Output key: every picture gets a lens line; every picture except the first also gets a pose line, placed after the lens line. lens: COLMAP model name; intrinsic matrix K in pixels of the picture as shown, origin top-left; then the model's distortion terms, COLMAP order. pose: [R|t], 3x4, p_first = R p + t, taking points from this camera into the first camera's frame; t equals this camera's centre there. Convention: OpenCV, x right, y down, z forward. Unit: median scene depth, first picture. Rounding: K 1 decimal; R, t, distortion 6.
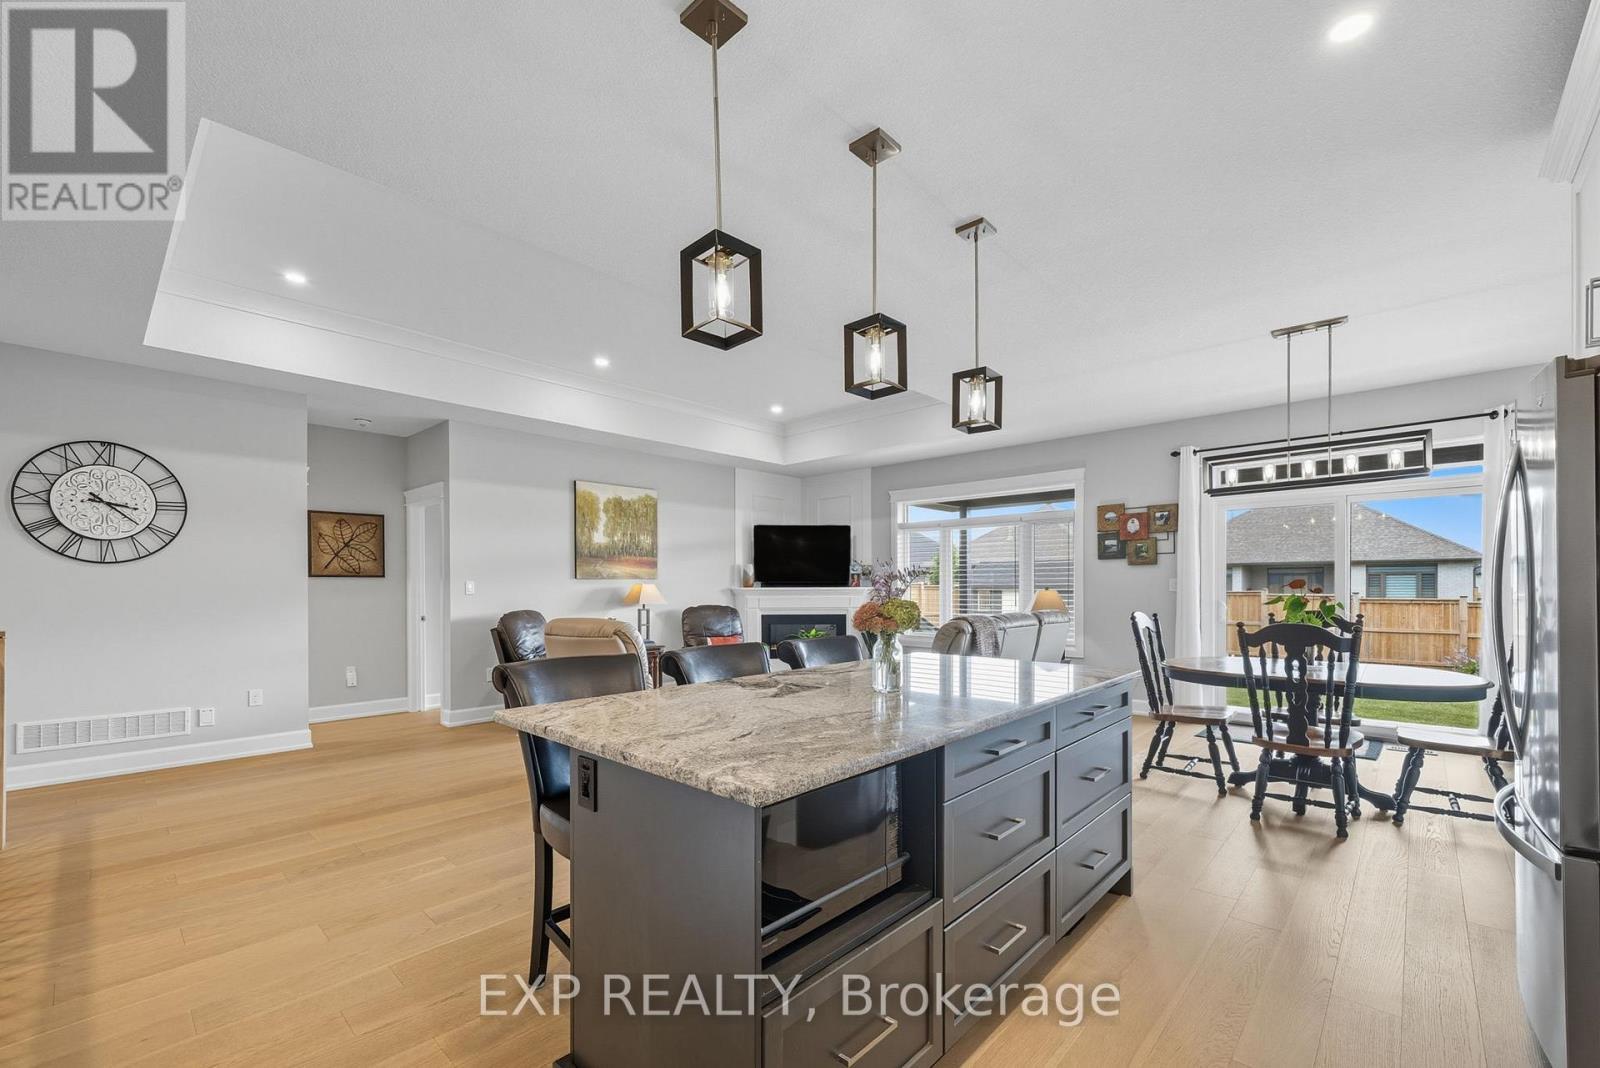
lens RADIAL K [[667.6, 0, 797.7], [0, 667.6, 590.7], [0, 0, 1]] dist [0.000908, 0.000162]
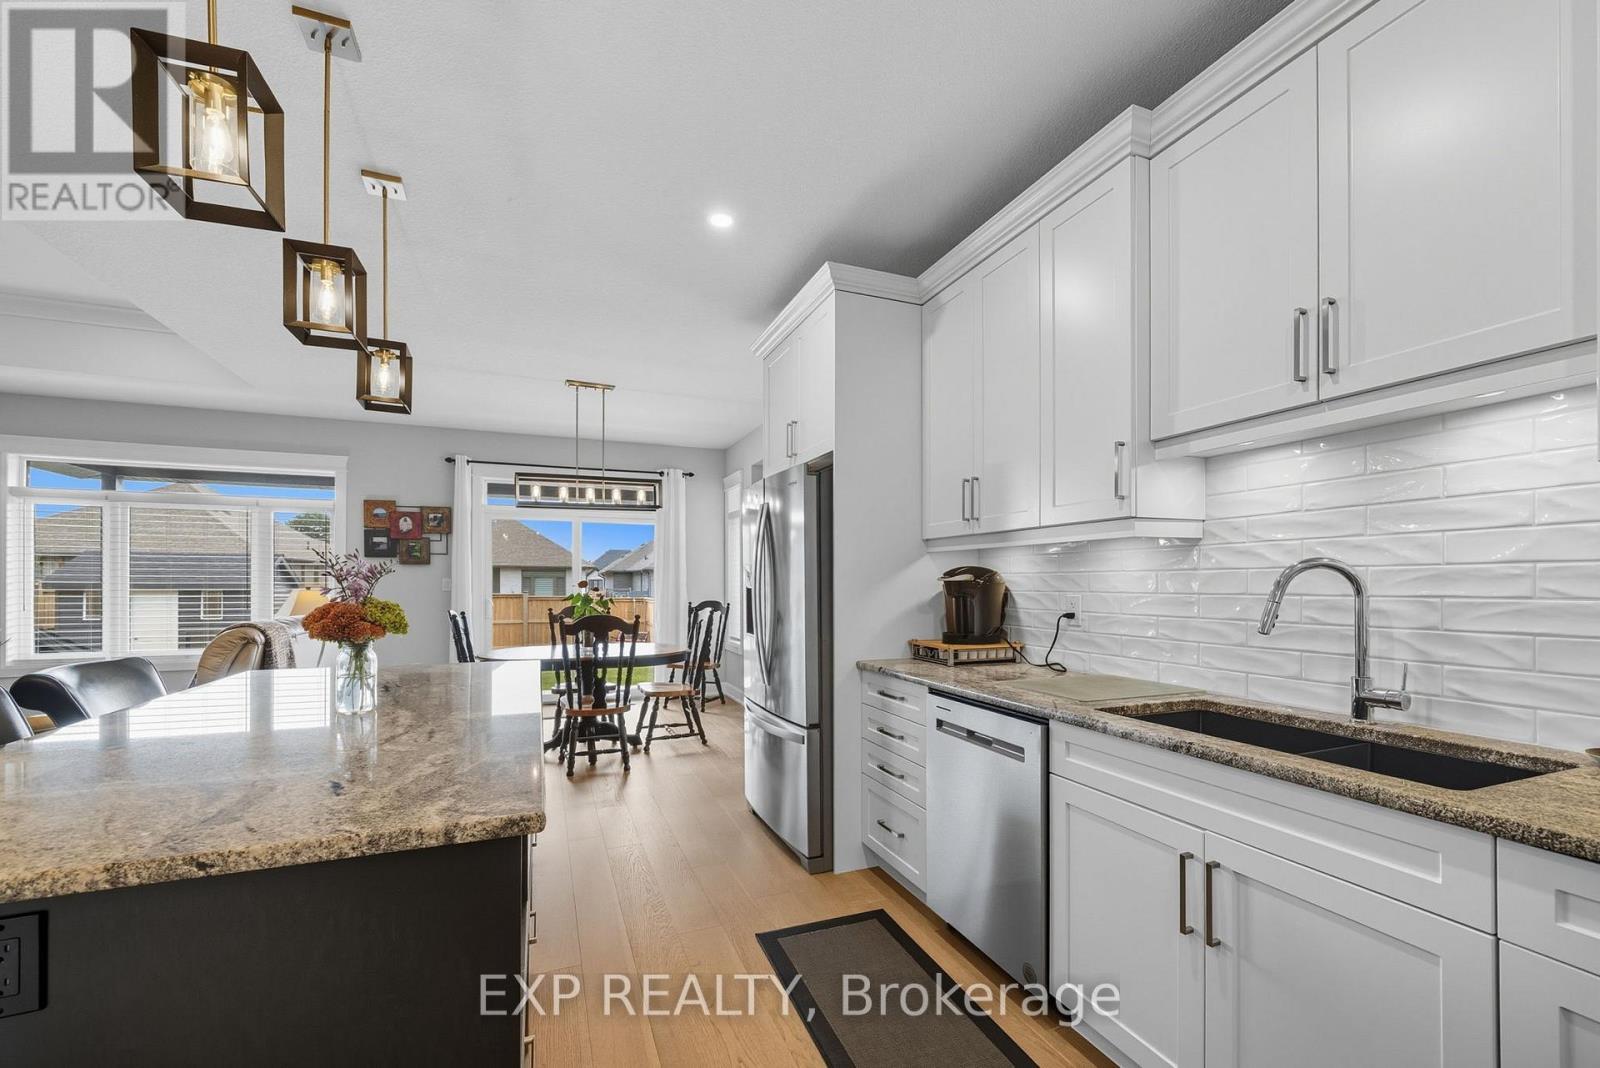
lens RADIAL K [[657.5, 0, 798.3], [0, 657.5, 590.0], [0, 0, 1]] dist [0.003148, 0.000293]
pose [[0.430698, -0.001506, 0.902495, -0.175247], [0.002784, 0.999996, 0.000340, 0.001090], [-0.902492, 0.002366, 0.430700, 0.080070]]
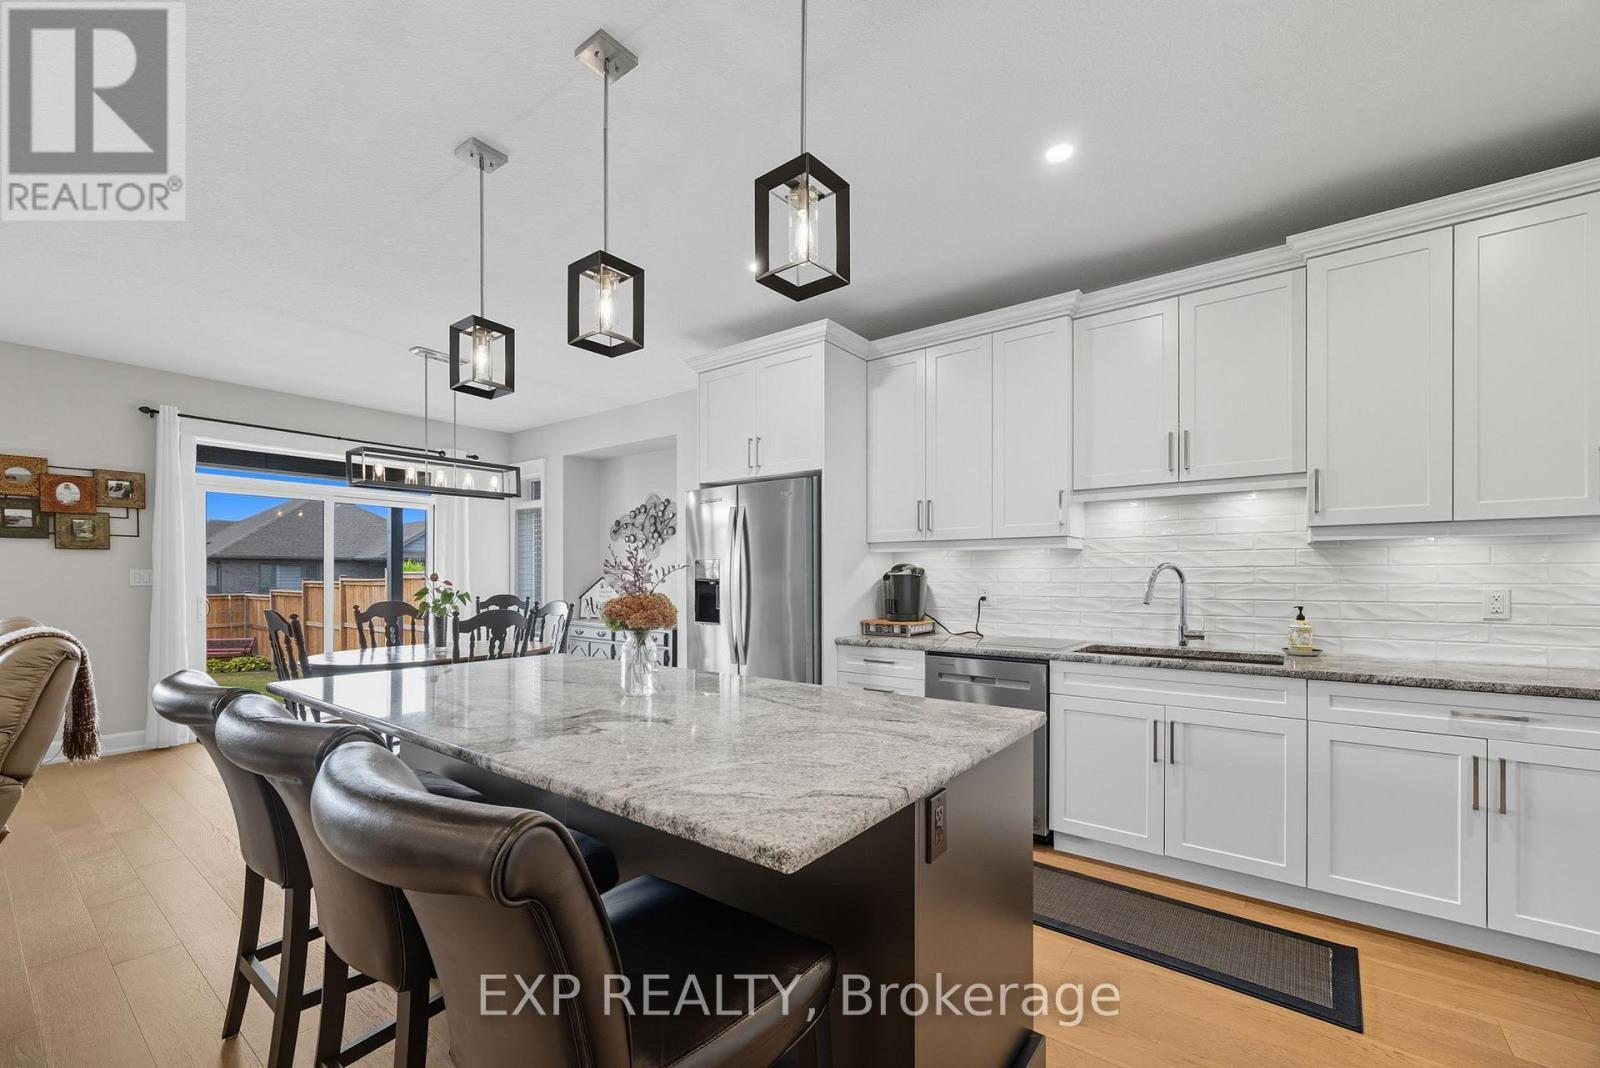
lens RADIAL K [[657.5, 0, 798.3], [0, 657.5, 590.0], [0, 0, 1]] dist [0.003148, 0.000293]
pose [[-0.097921, -0.013704, 0.995100, -0.368544], [0.007115, 0.999870, 0.014470, -0.000422], [-0.995169, 0.008497, -0.097811, 0.425025]]
